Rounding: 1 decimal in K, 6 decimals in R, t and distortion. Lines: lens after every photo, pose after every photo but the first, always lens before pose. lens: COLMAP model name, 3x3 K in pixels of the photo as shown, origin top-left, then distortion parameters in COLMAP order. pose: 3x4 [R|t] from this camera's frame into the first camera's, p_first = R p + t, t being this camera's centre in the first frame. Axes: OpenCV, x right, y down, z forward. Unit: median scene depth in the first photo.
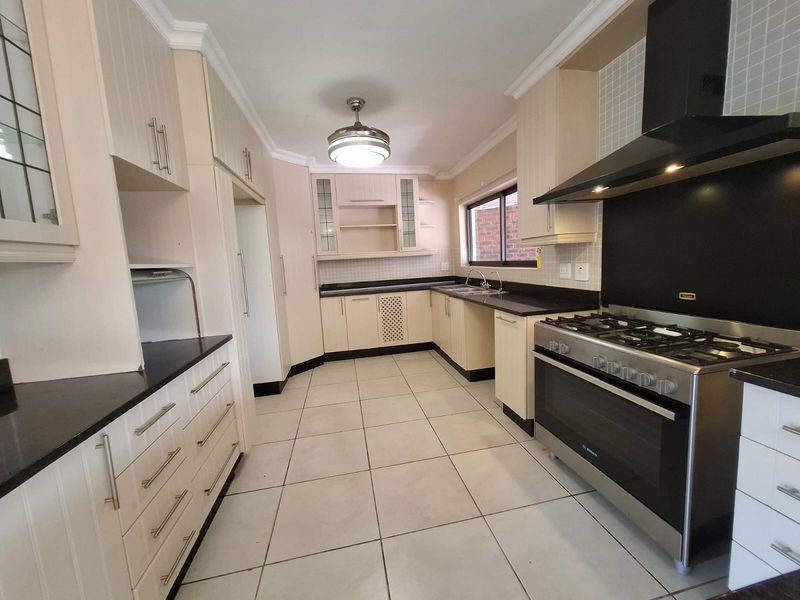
lens RADIAL K [[315.9, 0, 405.4], [0, 315.9, 299.1], [0, 0, 1]] dist [-0.004006, 0.001418]
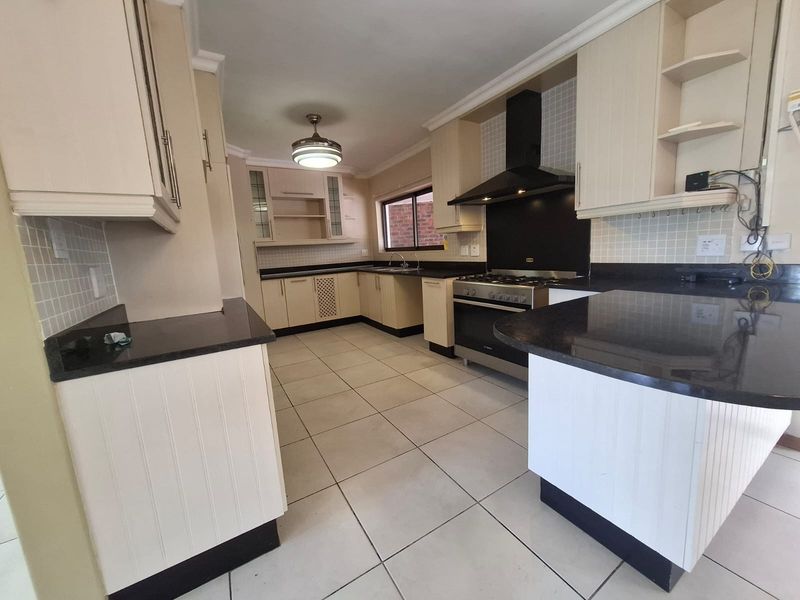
lens RADIAL K [[315.9, 0, 402.9], [0, 315.9, 299.5], [0, 0, 1]] dist [-0.004006, 0.001418]
pose [[0.943797, -0.051885, 0.326429, -0.266791], [0.045461, 0.998593, 0.027283, 0.087744], [-0.327385, -0.010910, 0.944828, -0.319305]]
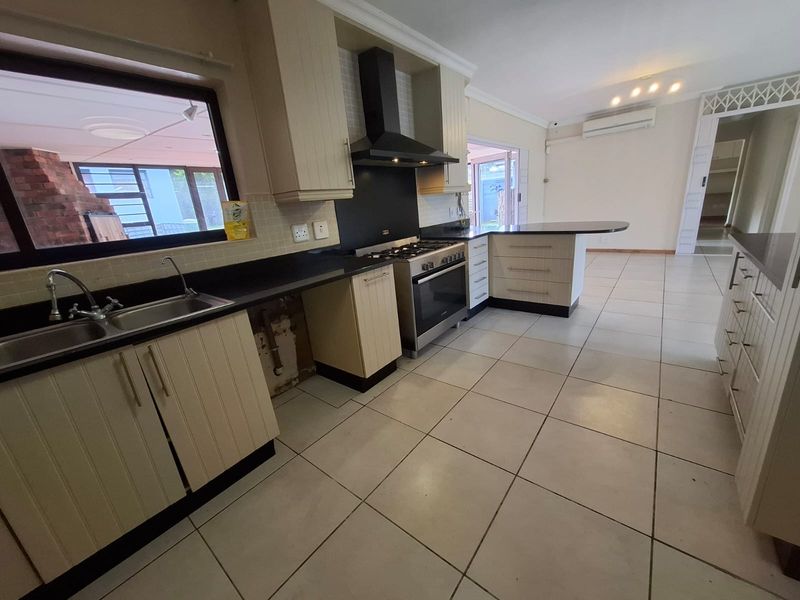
lens RADIAL K [[315.9, 0, 384.2], [0, 315.9, 305.2], [0, 0, 1]] dist [-0.004006, 0.001418]
pose [[-0.602554, -0.132309, 0.787034, -0.392665], [0.220798, 0.920033, 0.323710, -0.138882], [-0.766927, 0.368828, -0.525156, 1.367838]]
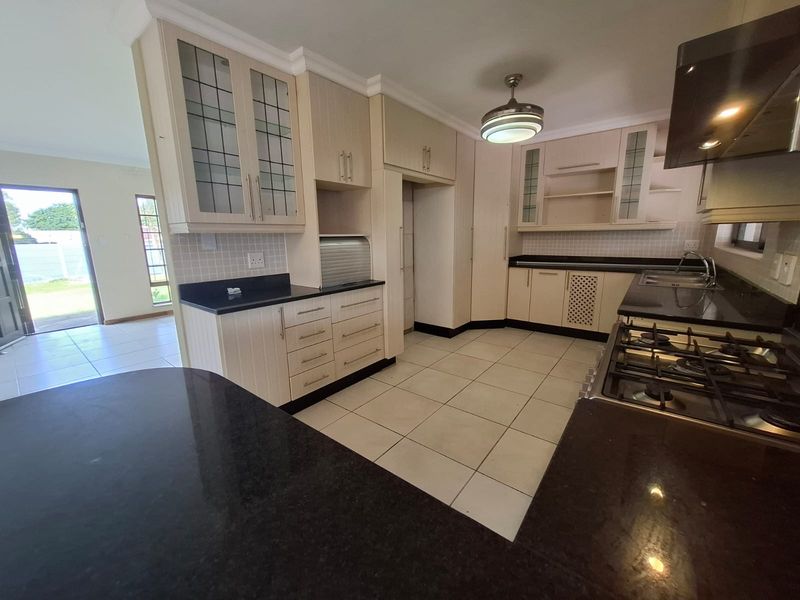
lens RADIAL K [[315.9, 0, 406.2], [0, 315.9, 299.6], [0, 0, 1]] dist [-0.004006, 0.001418]
pose [[0.650292, 0.192057, -0.735007, 0.500840], [-0.112540, 0.981195, 0.156817, -0.040025], [0.751302, -0.019259, 0.659677, 0.046349]]
